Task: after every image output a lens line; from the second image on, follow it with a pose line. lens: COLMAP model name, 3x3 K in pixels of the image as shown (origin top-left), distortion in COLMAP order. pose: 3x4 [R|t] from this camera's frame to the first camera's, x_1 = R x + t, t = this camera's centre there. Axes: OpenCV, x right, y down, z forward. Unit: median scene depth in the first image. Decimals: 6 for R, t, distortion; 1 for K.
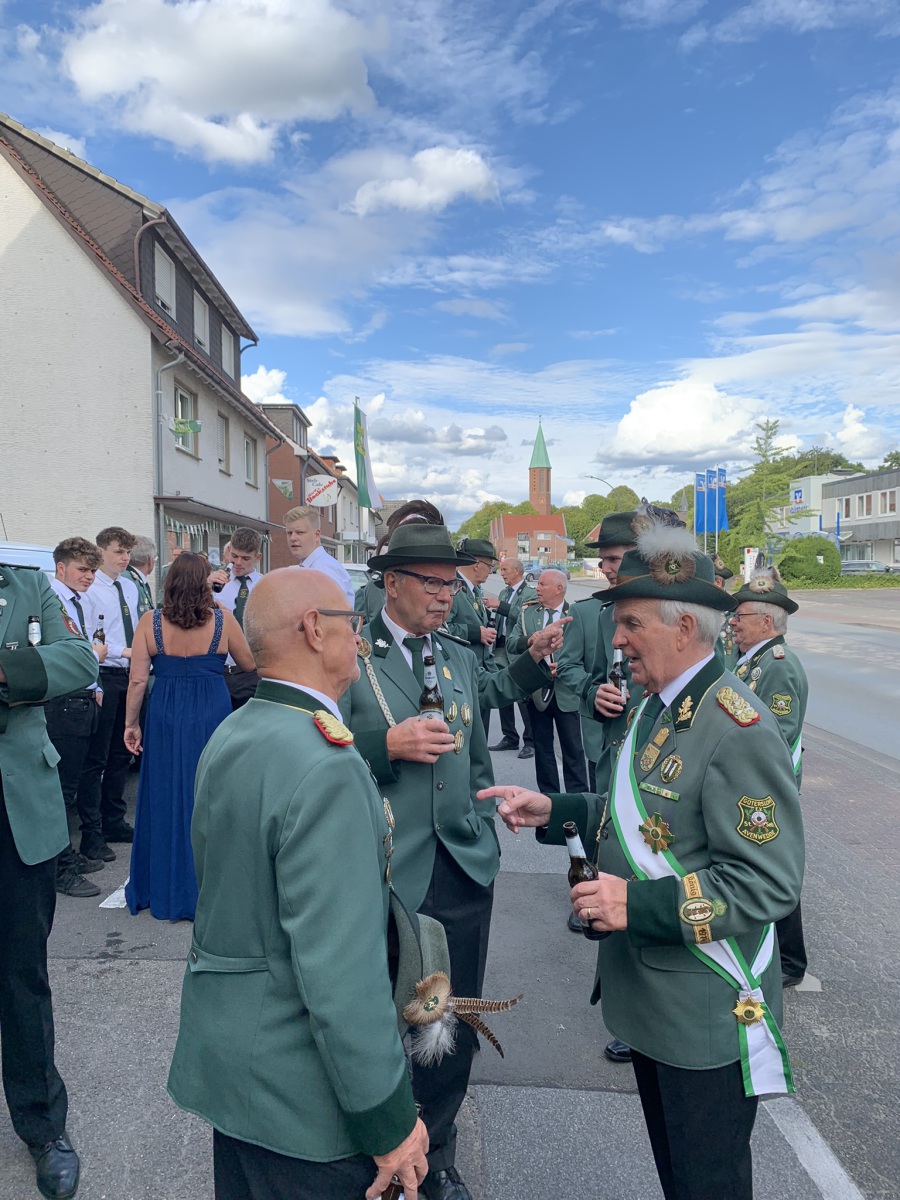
lens RADIAL K [[901.6, 0, 451.6], [0, 901.6, 608.3], [0, 0, 1]] dist [0.000321, -0.013164]
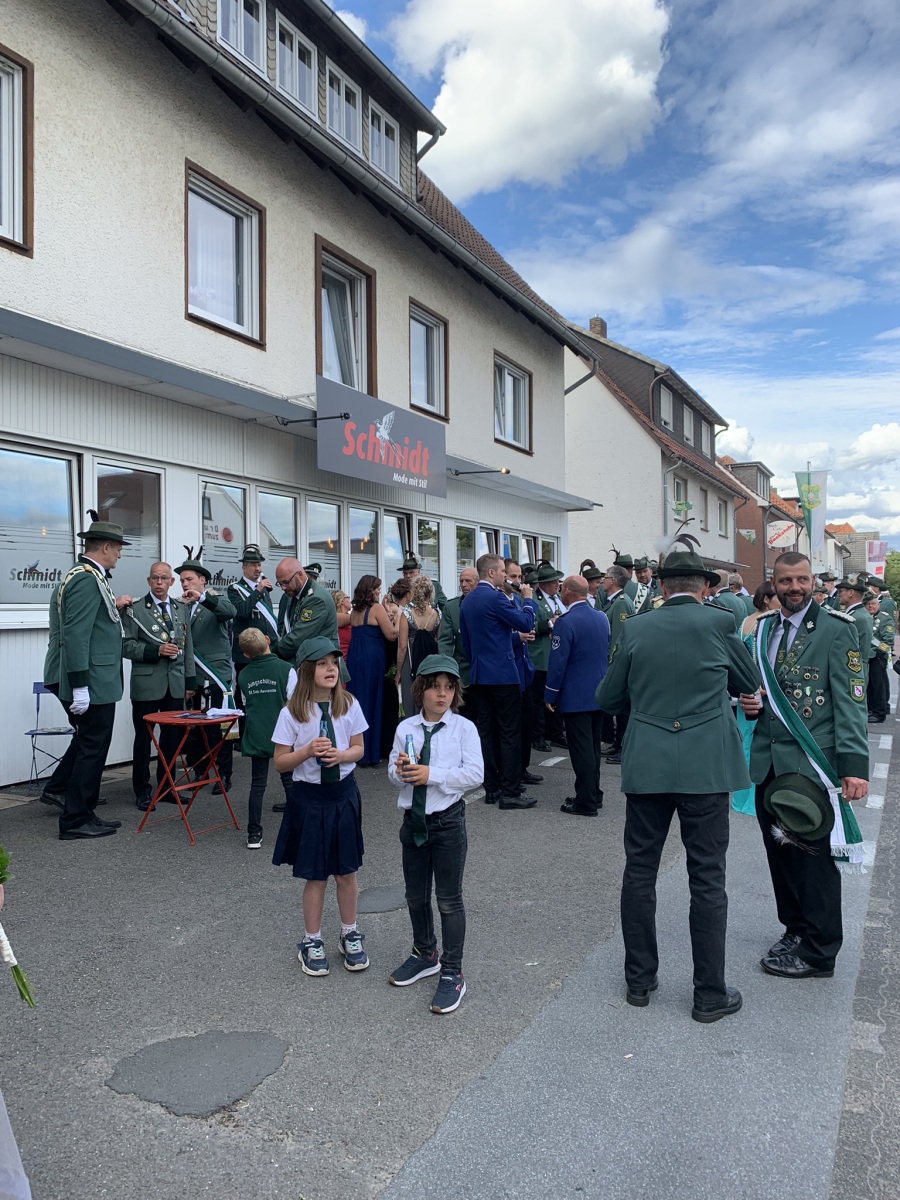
lens RADIAL K [[920.7, 0, 452.1], [0, 920.7, 602.0], [0, 0, 1]] dist [0.002325, 0.000808]
pose [[0.878929, -0.008764, -0.476873, 0.040178], [-0.013082, 0.999012, -0.042471, 0.012820], [0.476774, 0.043567, 0.877946, -0.207428]]
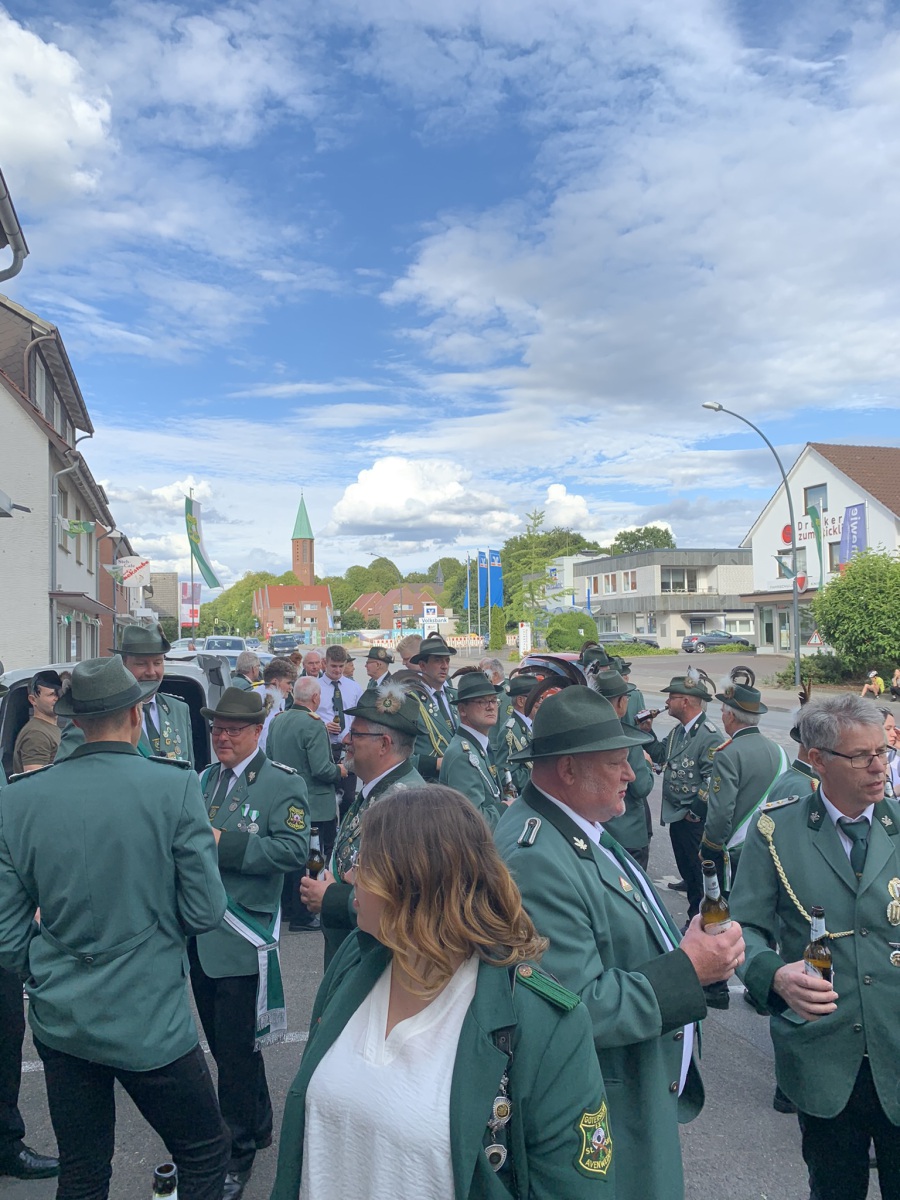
lens RADIAL K [[901.9, 0, 455.2], [0, 901.9, 605.5], [0, 0, 1]] dist [0.001531, -0.027001]
pose [[0.961733, -0.002122, 0.273980, -0.056749], [0.023373, 0.996960, -0.074323, -0.006108], [-0.272990, 0.077882, 0.958859, -0.055369]]
